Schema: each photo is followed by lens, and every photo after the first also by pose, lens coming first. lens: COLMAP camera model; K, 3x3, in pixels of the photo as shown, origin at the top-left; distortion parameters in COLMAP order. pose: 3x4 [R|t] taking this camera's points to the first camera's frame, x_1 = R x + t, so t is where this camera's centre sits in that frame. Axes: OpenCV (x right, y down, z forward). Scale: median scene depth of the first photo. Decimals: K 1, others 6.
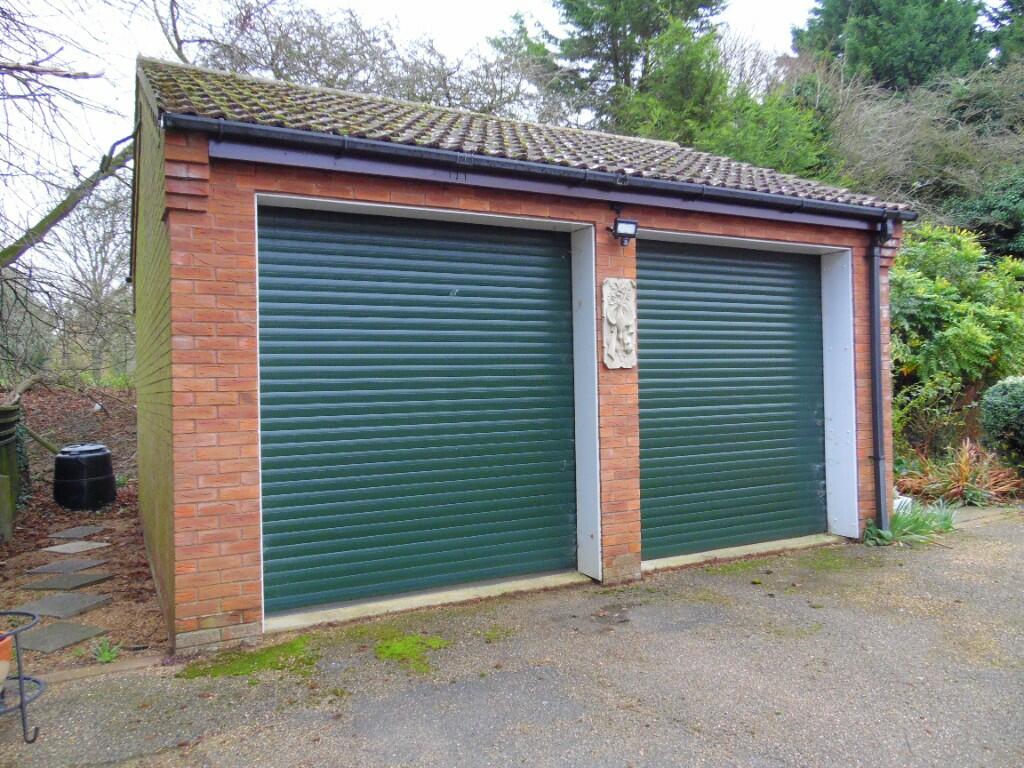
lens RADIAL K [[772.9, 0, 516.4], [0, 772.9, 381.0], [0, 0, 1]] dist [-0.010017, 0.035473]
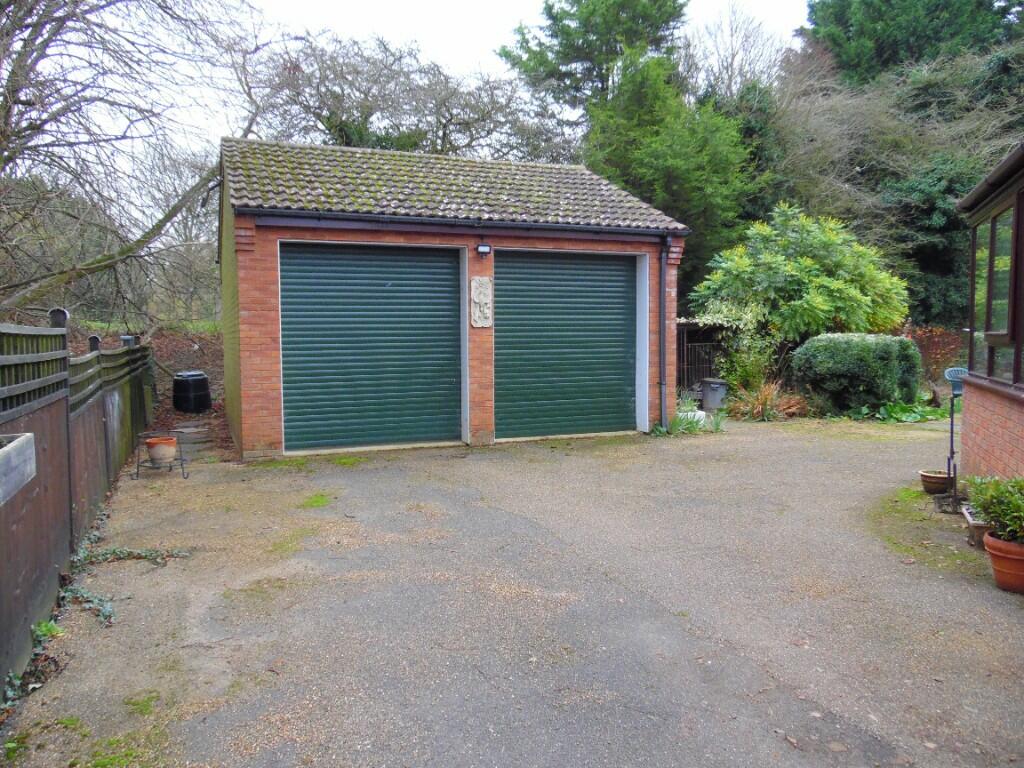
lens RADIAL K [[772.9, 0, 509.5], [0, 772.9, 383.0], [0, 0, 1]] dist [-0.010017, 0.035473]
pose [[0.994681, 0.019378, -0.101160, 0.312891], [-0.012360, 0.997502, 0.069547, -0.010662], [0.102255, -0.067926, 0.992436, -0.637937]]
